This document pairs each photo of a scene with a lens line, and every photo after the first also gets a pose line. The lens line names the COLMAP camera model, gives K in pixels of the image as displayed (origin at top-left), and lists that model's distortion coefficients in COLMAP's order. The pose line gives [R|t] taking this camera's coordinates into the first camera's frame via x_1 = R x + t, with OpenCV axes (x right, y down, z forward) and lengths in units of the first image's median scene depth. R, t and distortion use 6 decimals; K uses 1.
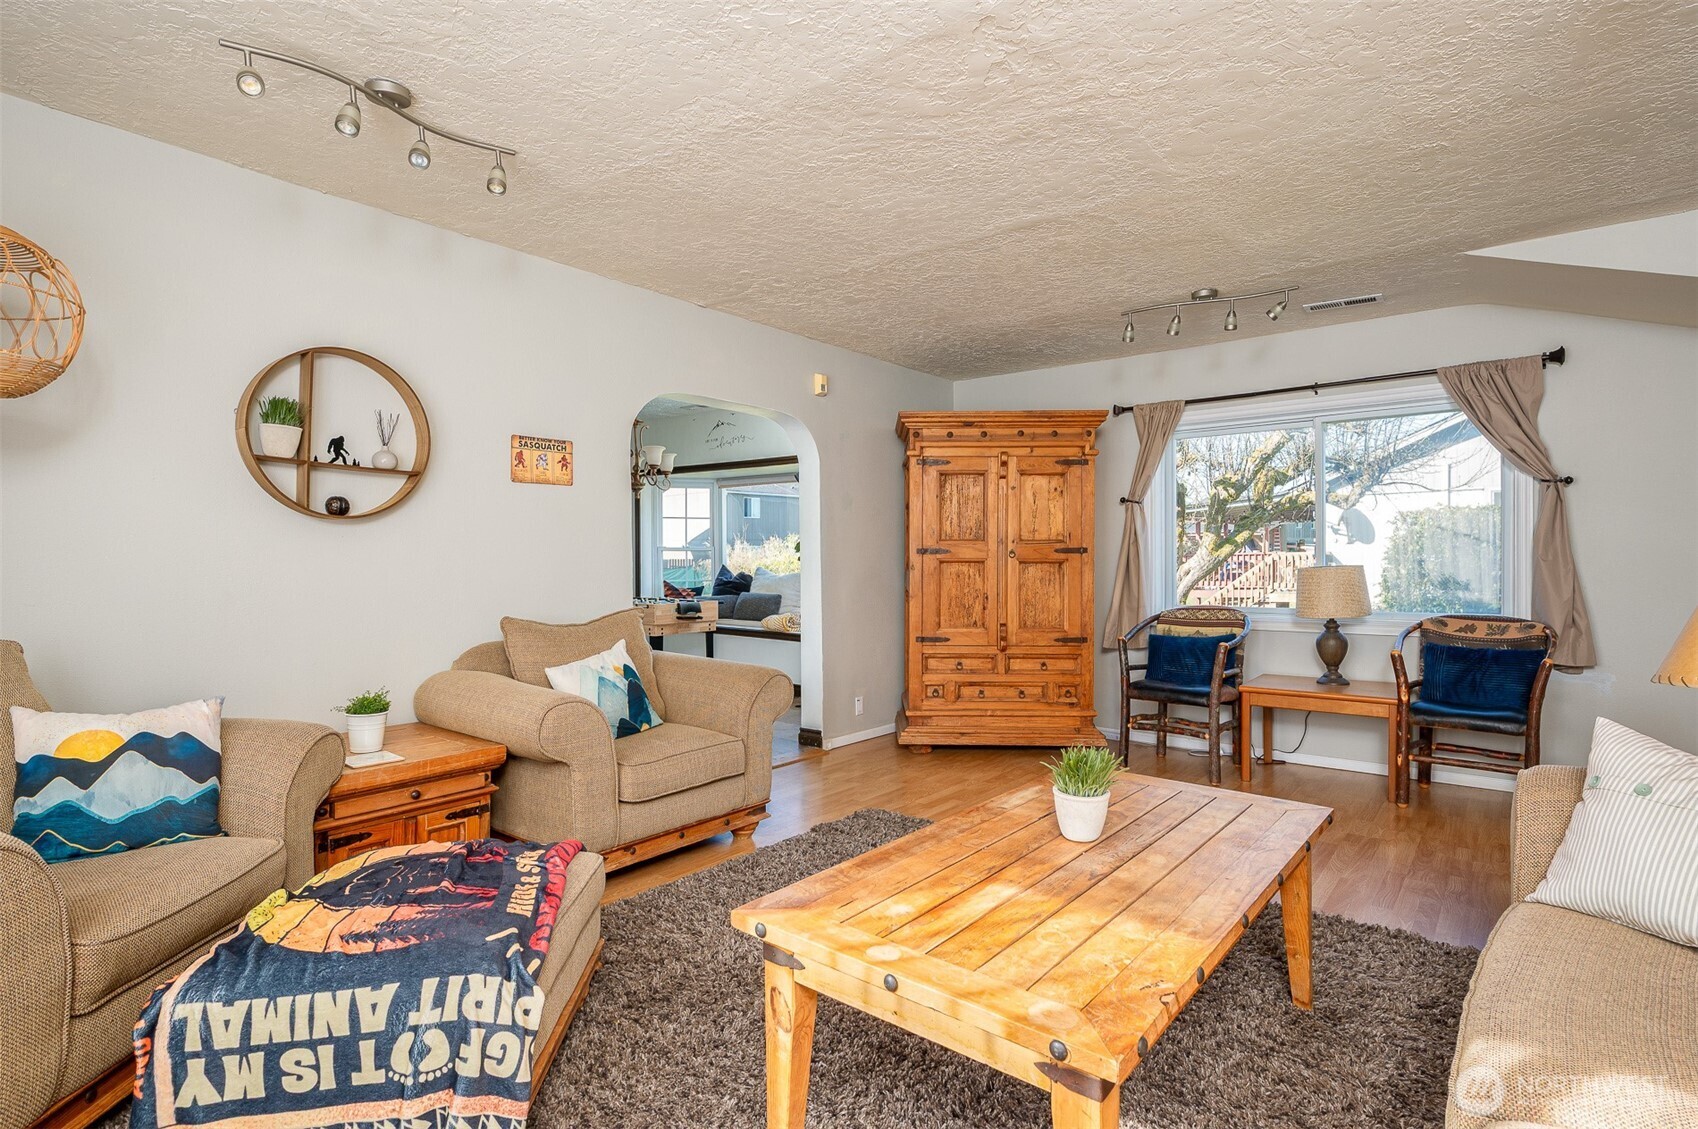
lens RADIAL K [[858.0, 0, 849.0], [0, 858.0, 564.5], [0, 0, 1]] dist [0.000130, 0.000085]
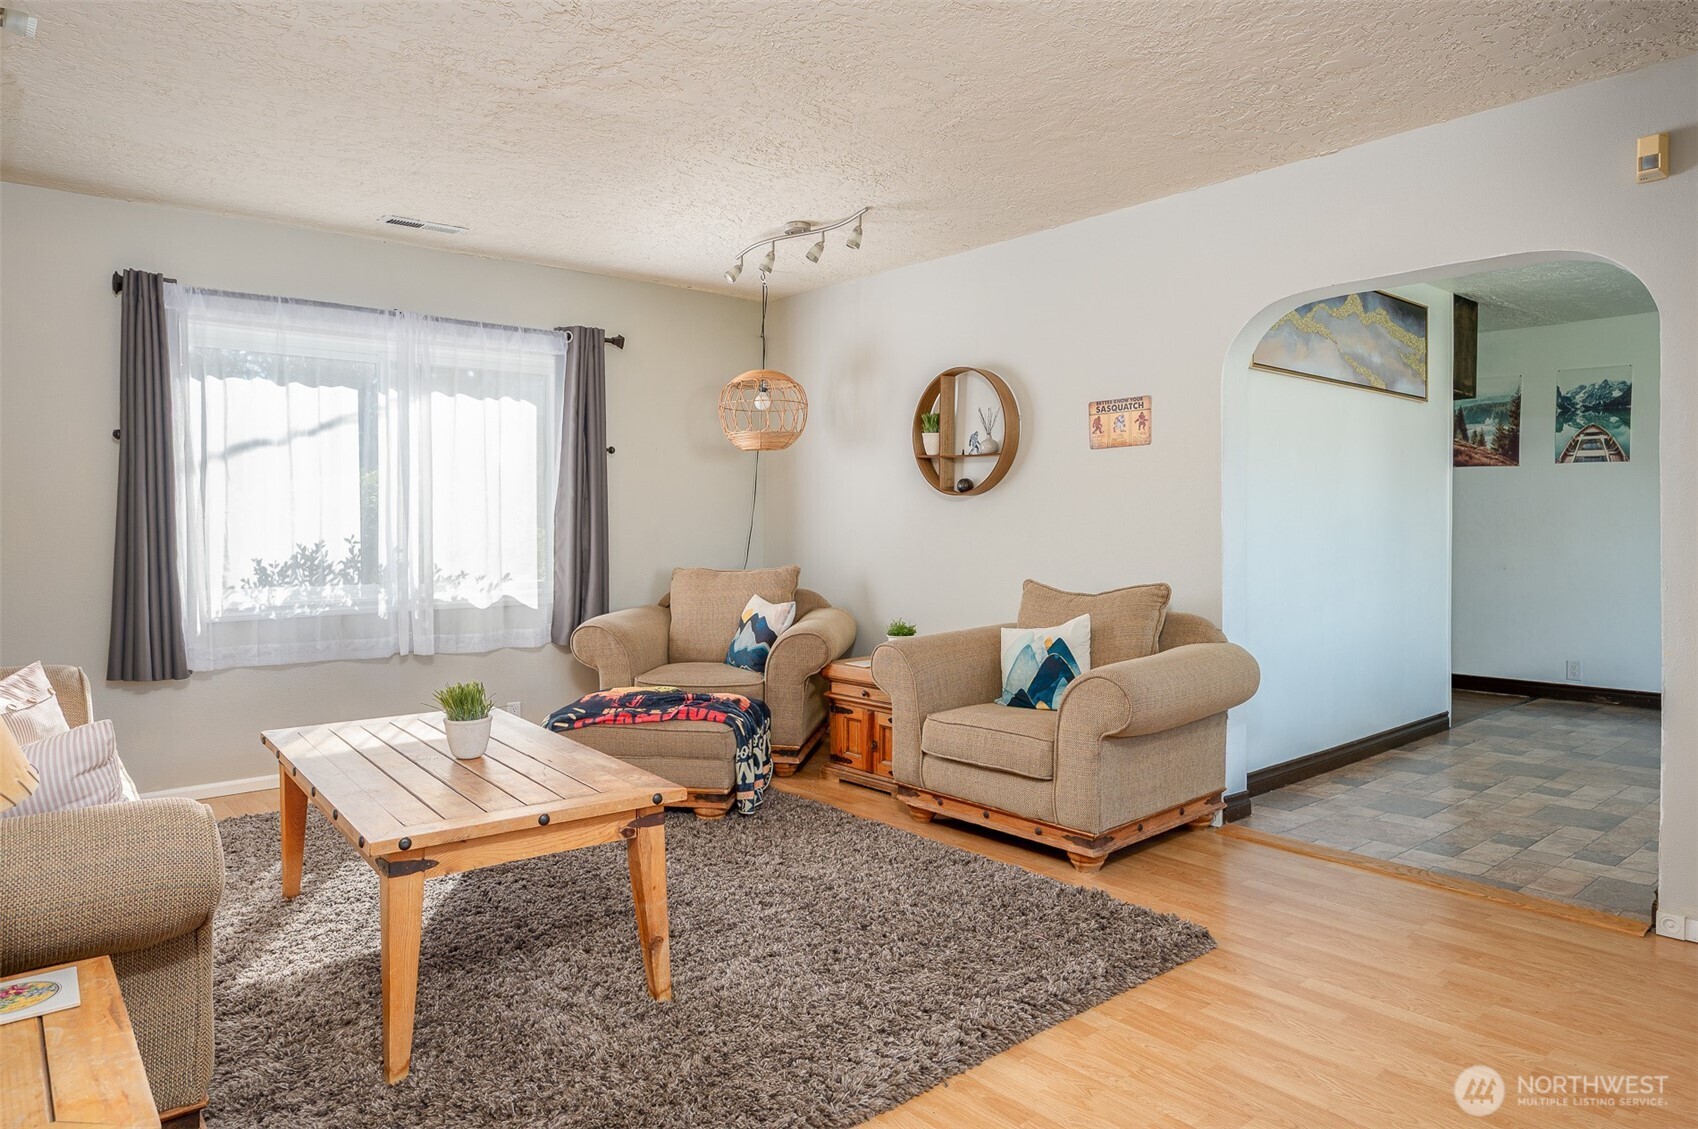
lens RADIAL K [[1061.2, 0, 852.3], [0, 1061.2, 526.7], [0, 0, 1]] dist [-0.000885, 0.000036]
pose [[-0.188284, 0.008779, -0.982075, 0.922726], [0.002910, 0.999961, 0.008381, -0.016733], [0.982110, -0.001280, -0.188302, 0.994357]]
